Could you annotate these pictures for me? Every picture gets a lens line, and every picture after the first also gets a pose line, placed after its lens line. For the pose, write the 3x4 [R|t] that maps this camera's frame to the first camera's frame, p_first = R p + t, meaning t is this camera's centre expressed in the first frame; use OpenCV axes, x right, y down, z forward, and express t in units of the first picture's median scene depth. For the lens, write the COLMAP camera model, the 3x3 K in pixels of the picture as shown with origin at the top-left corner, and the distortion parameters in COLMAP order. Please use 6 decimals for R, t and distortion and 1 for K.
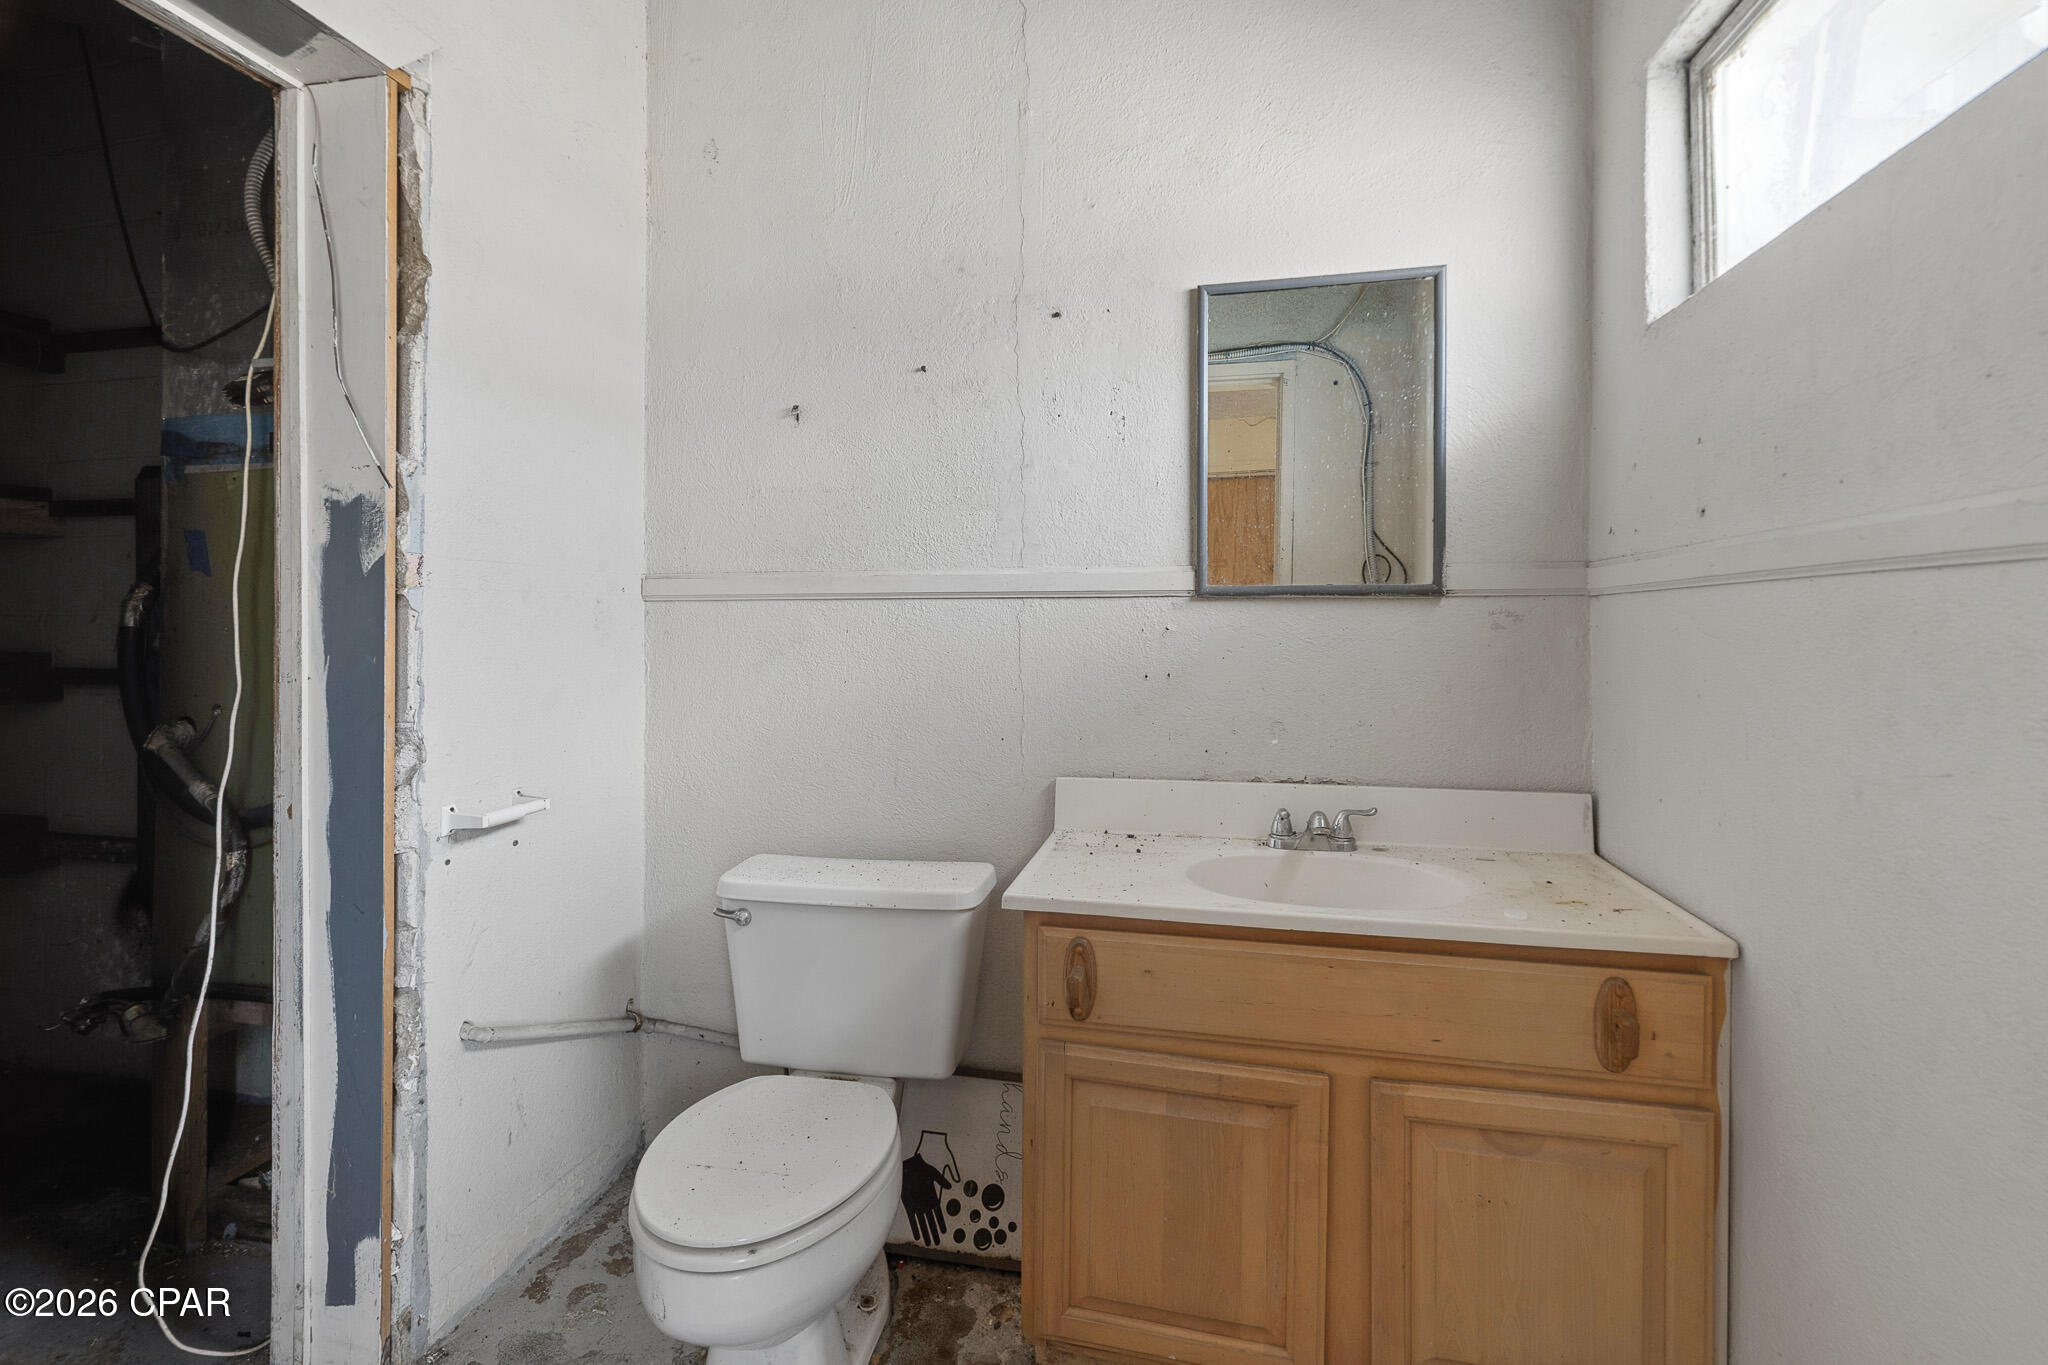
lens RADIAL K [[970.3, 0, 1017.7], [0, 970.3, 623.0], [0, 0, 1]] dist [-0.001895, -0.000669]
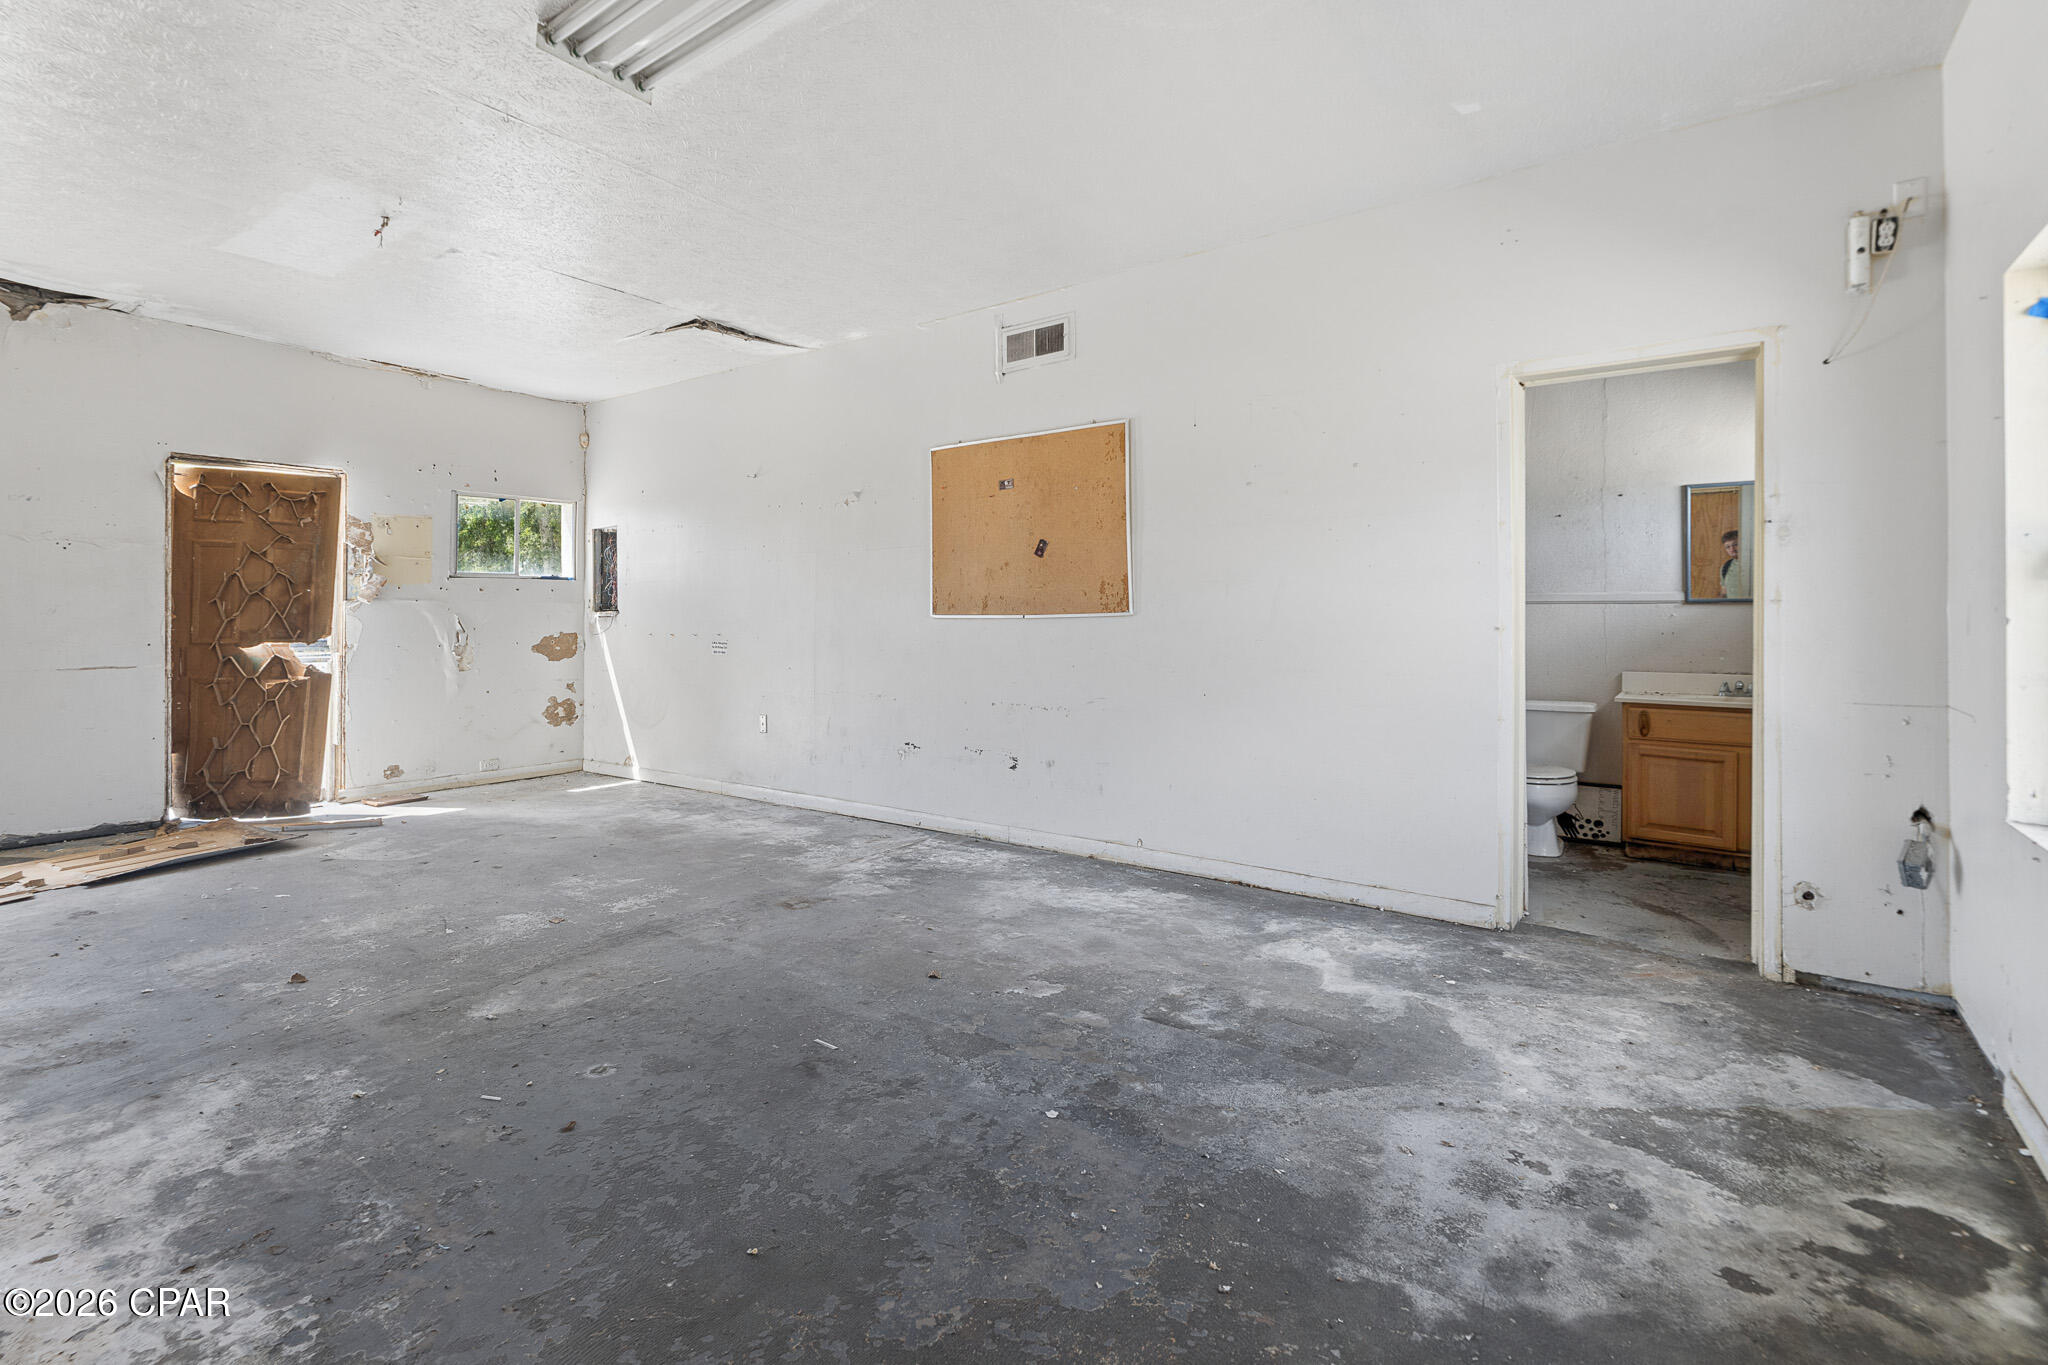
lens RADIAL K [[970.3, 0, 1017.7], [0, 970.3, 623.0], [0, 0, 1]] dist [-0.001895, -0.000669]
pose [[0.916082, -0.007208, -0.400925, -0.428027], [0.007794, 0.999970, -0.000168, 0.015145], [0.400914, -0.002971, 0.916111, -2.170153]]
